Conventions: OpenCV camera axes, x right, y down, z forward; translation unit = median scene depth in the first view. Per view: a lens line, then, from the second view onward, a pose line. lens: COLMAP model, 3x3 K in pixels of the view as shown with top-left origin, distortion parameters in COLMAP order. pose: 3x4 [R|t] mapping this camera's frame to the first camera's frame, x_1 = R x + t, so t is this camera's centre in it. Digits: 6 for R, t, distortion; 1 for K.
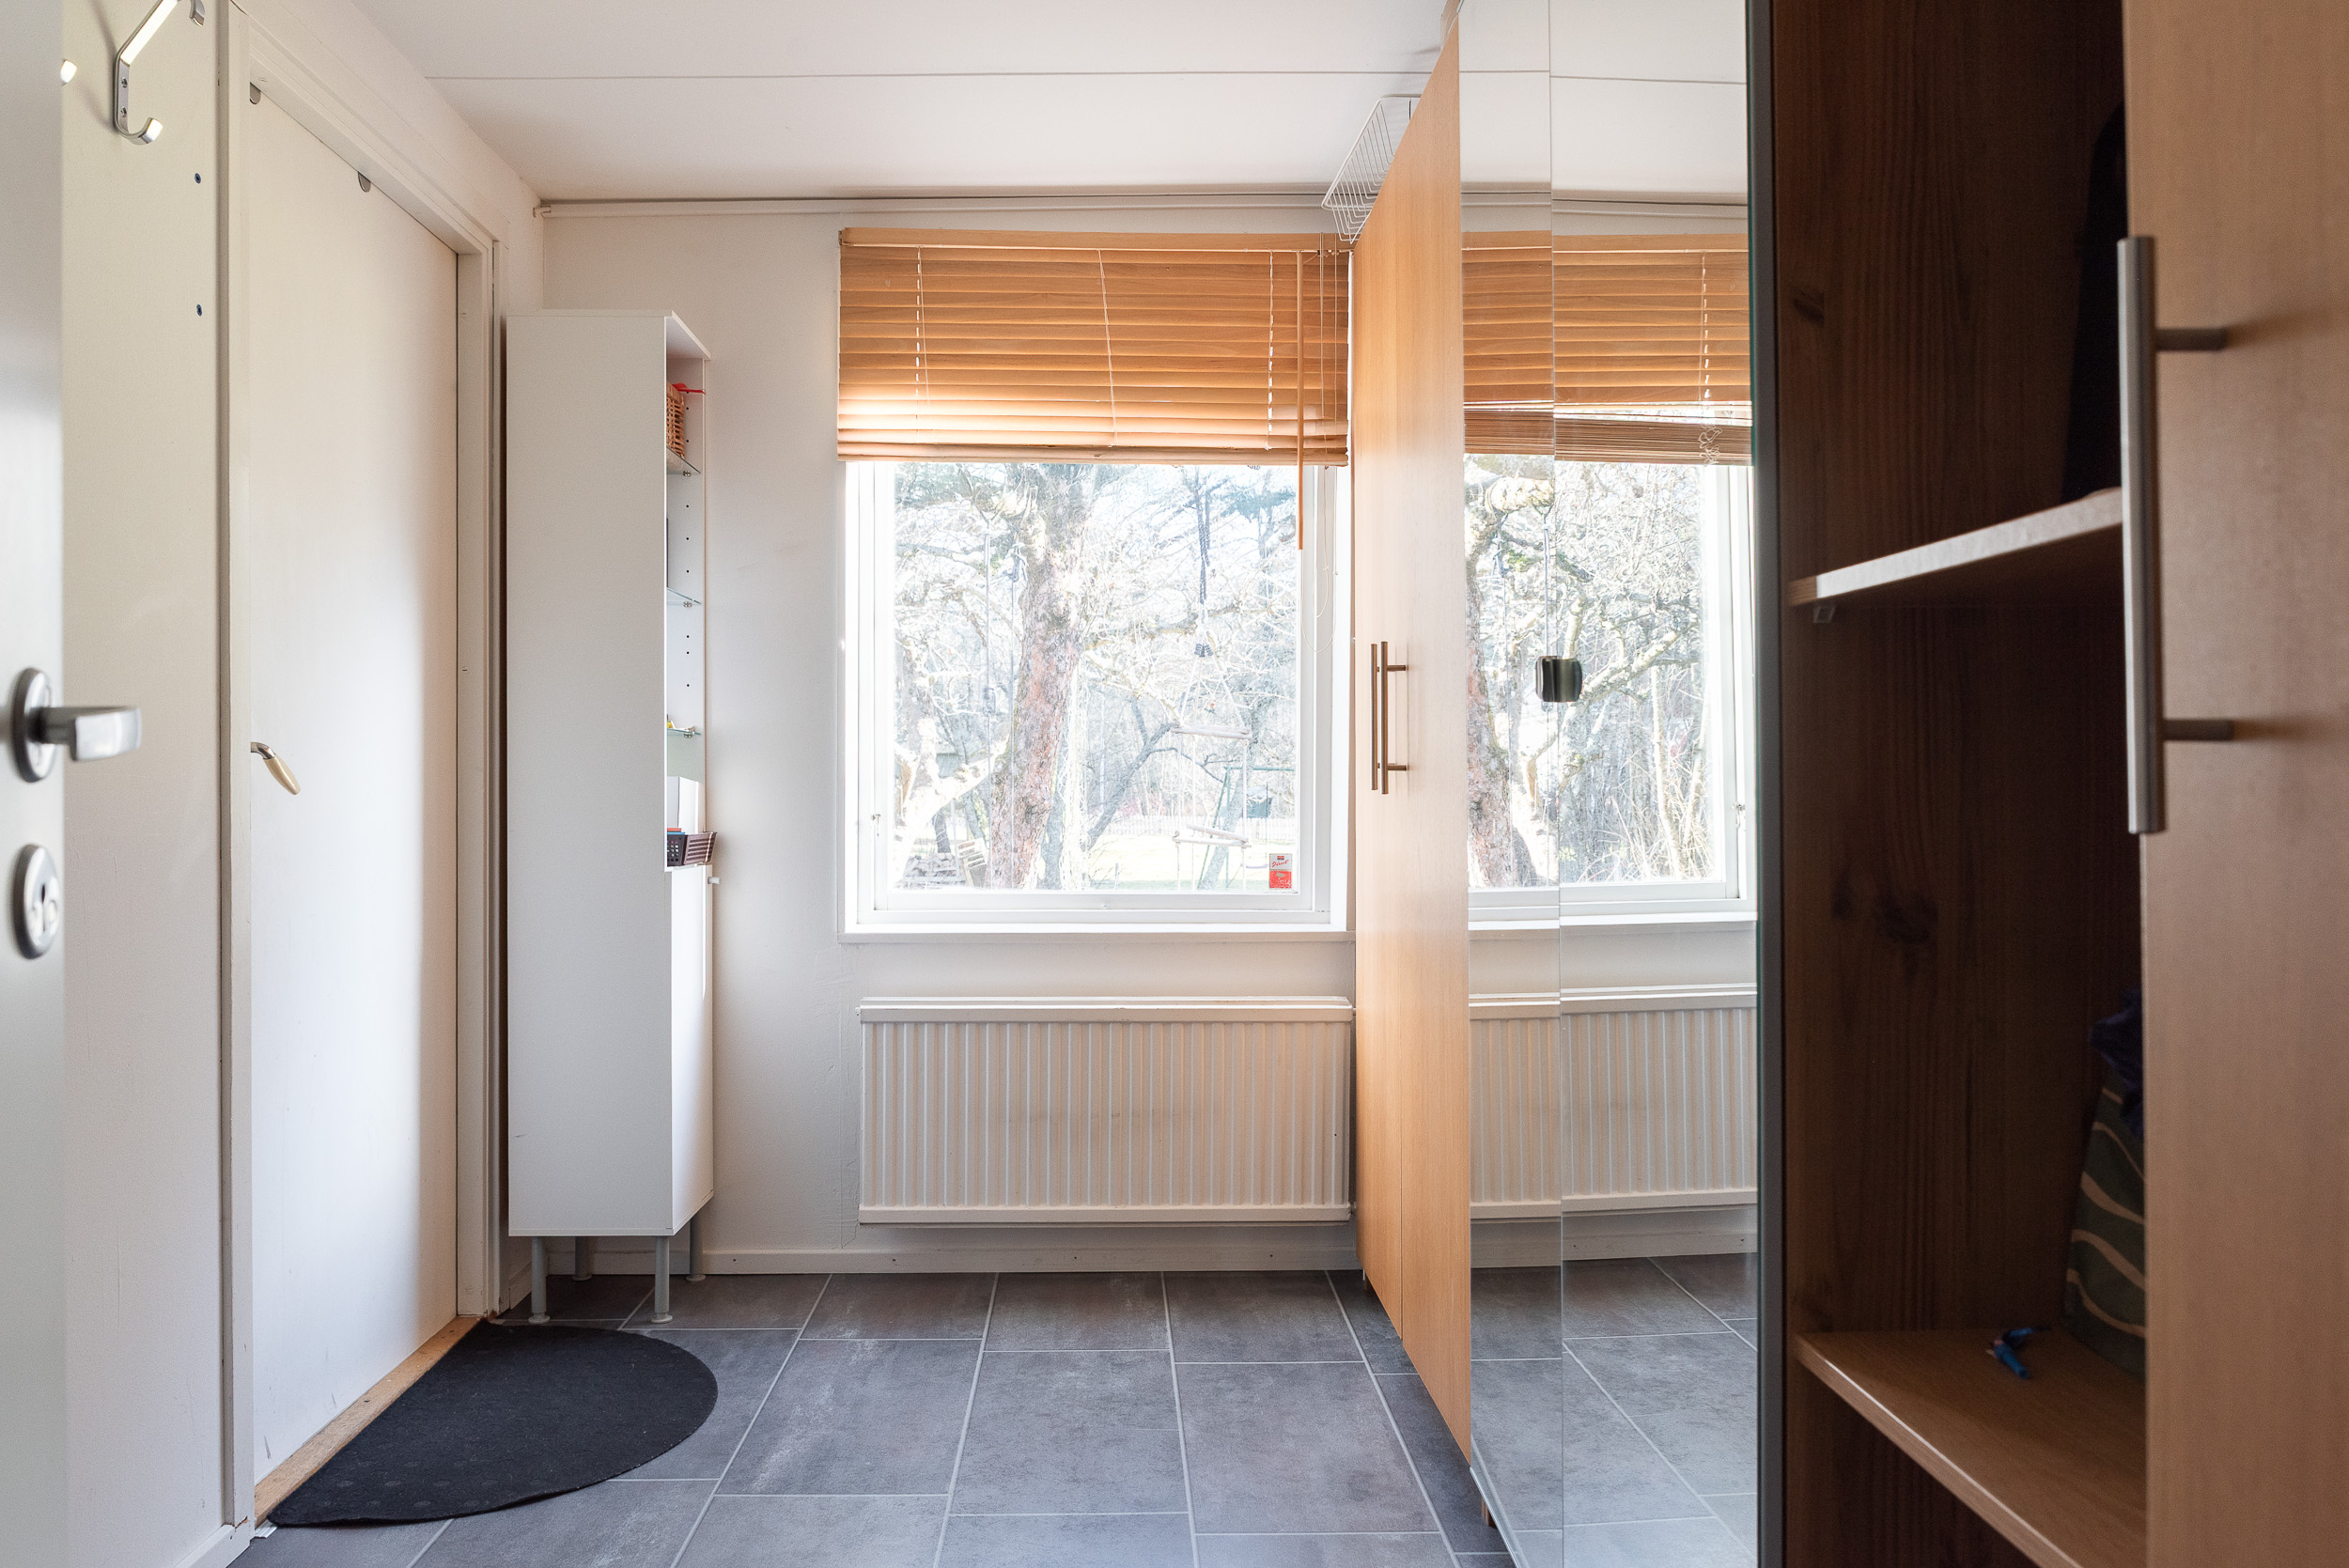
lens RADIAL K [[1592.5, 0, 1169.7], [0, 1592.5, 779.6], [0, 0, 1]] dist [0.004432, 0.000936]
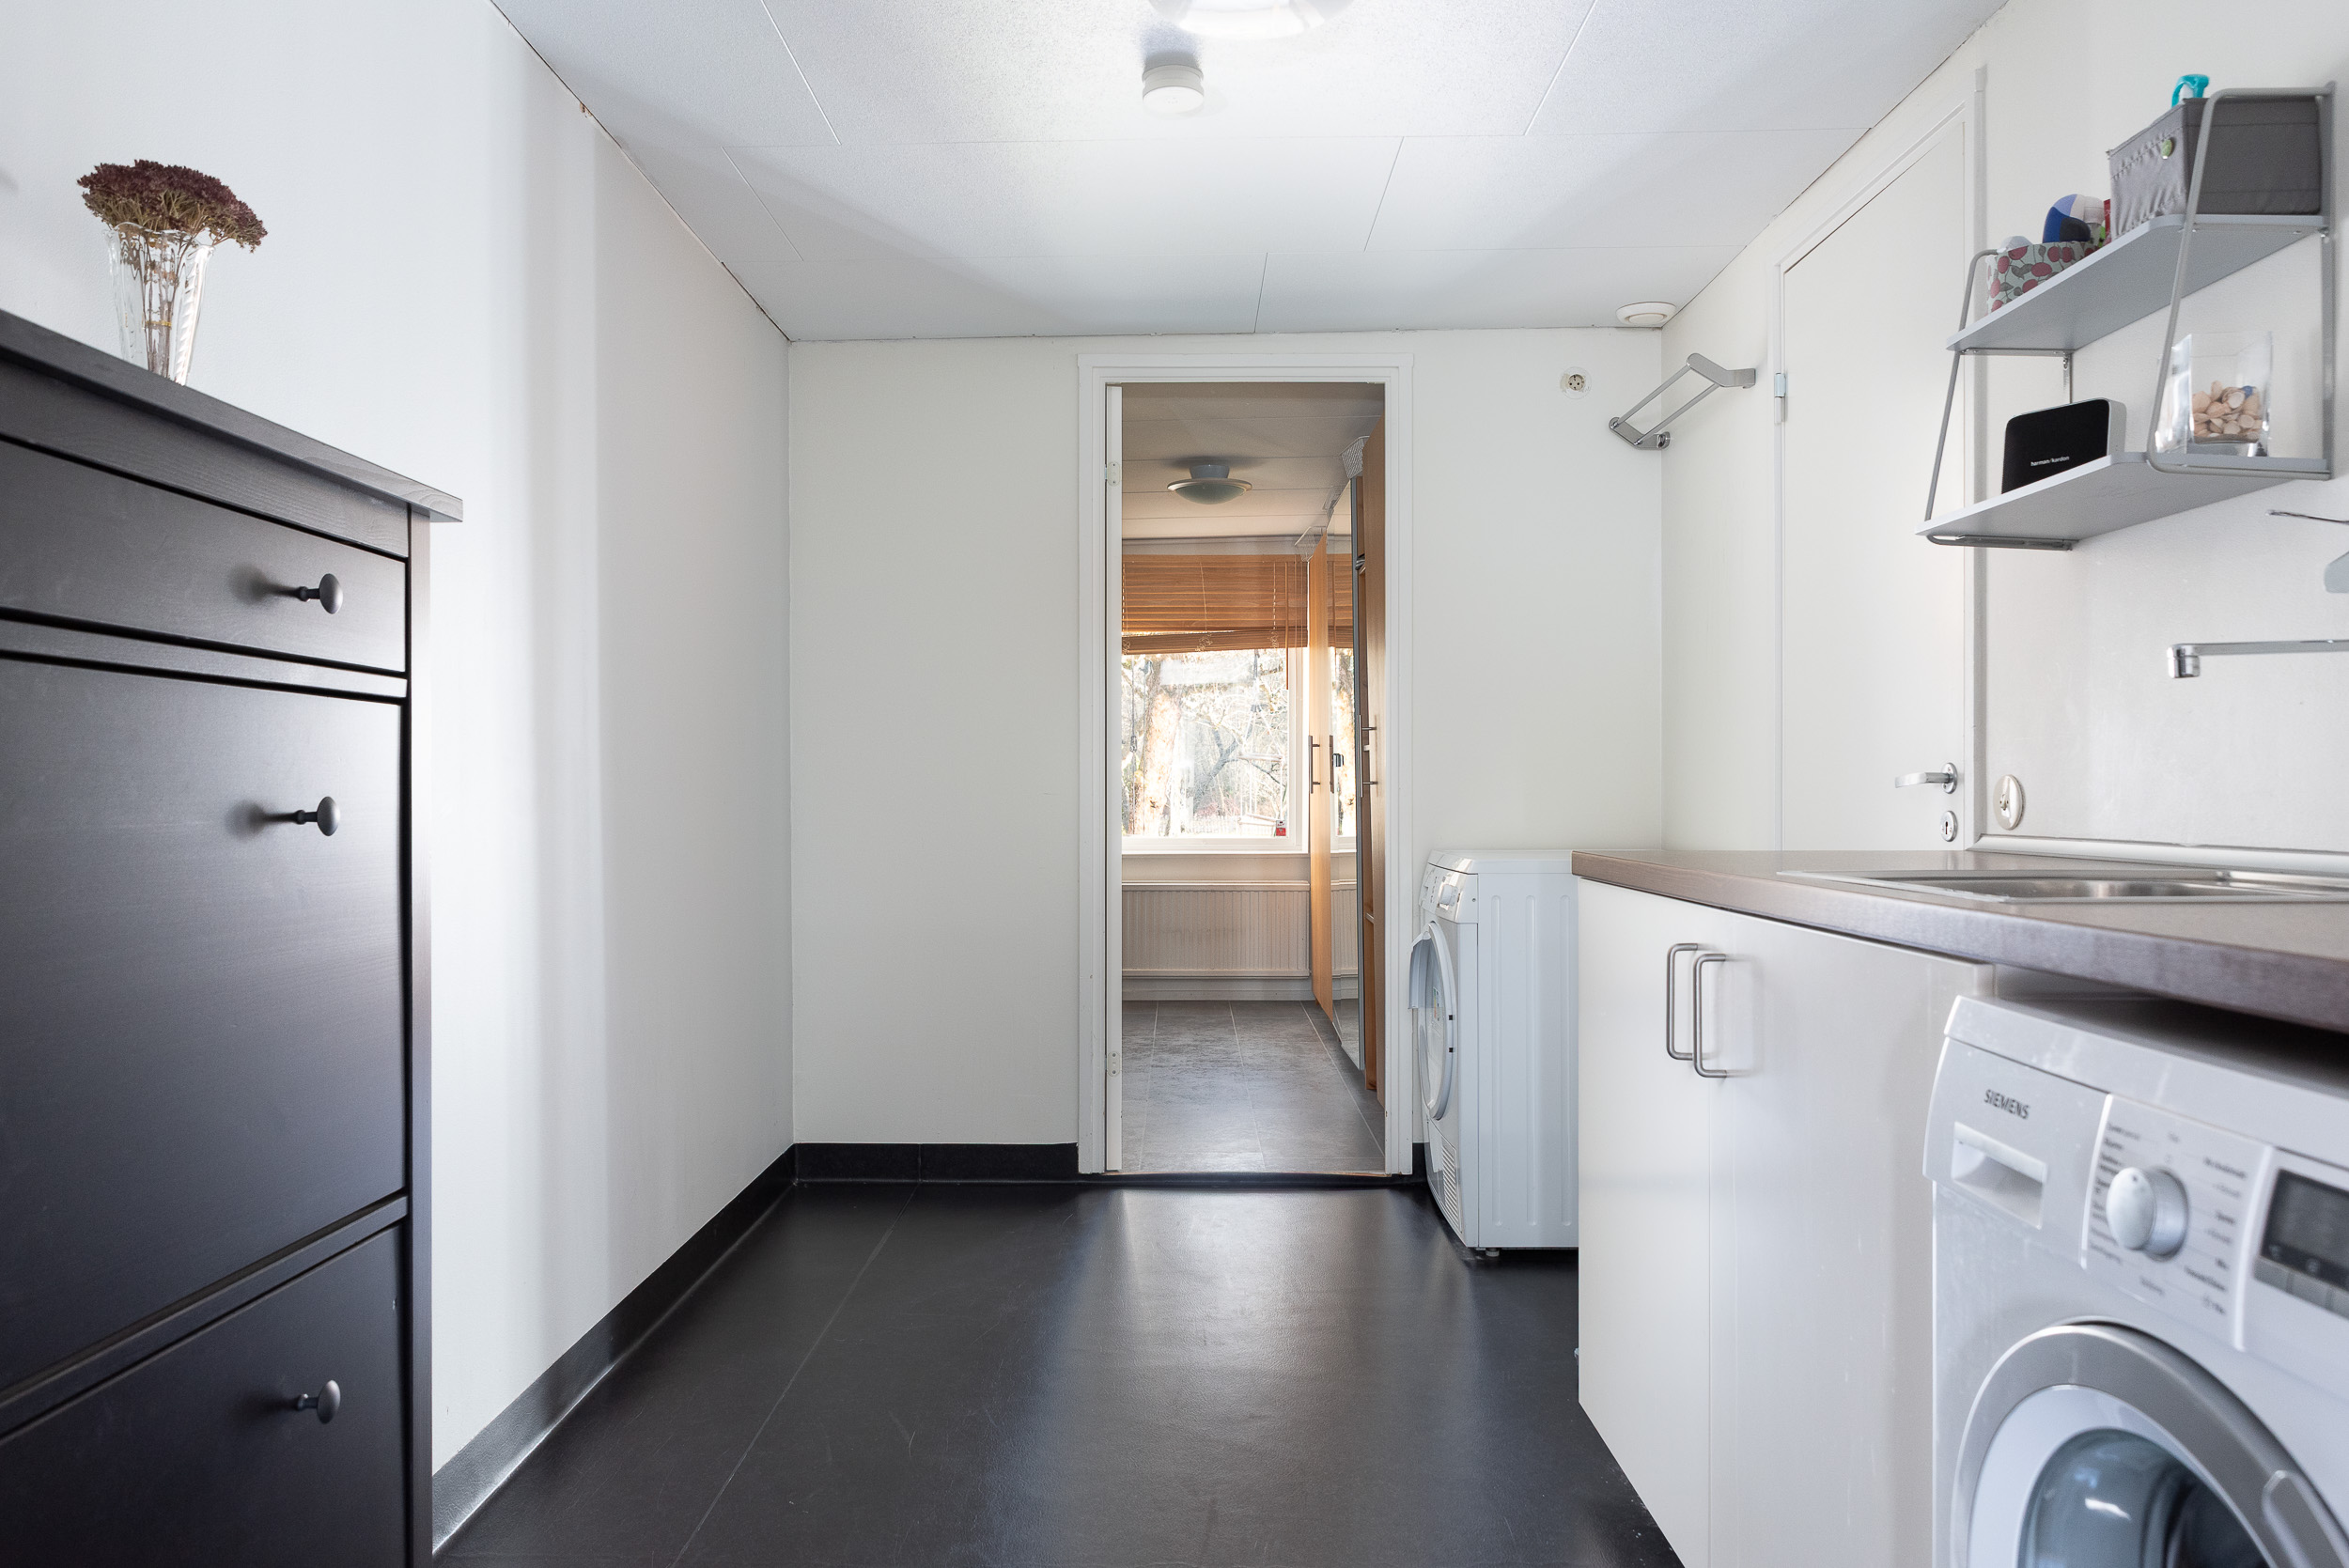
lens RADIAL K [[1574.3, 0, 1174.7], [0, 1574.3, 788.1], [0, 0, 1]] dist [0.026745, -0.010486]
pose [[0.998989, -0.001605, -0.044936, 0.019639], [0.001727, 0.999995, 0.002663, -0.005706], [0.044932, -0.002738, 0.998986, -1.246322]]
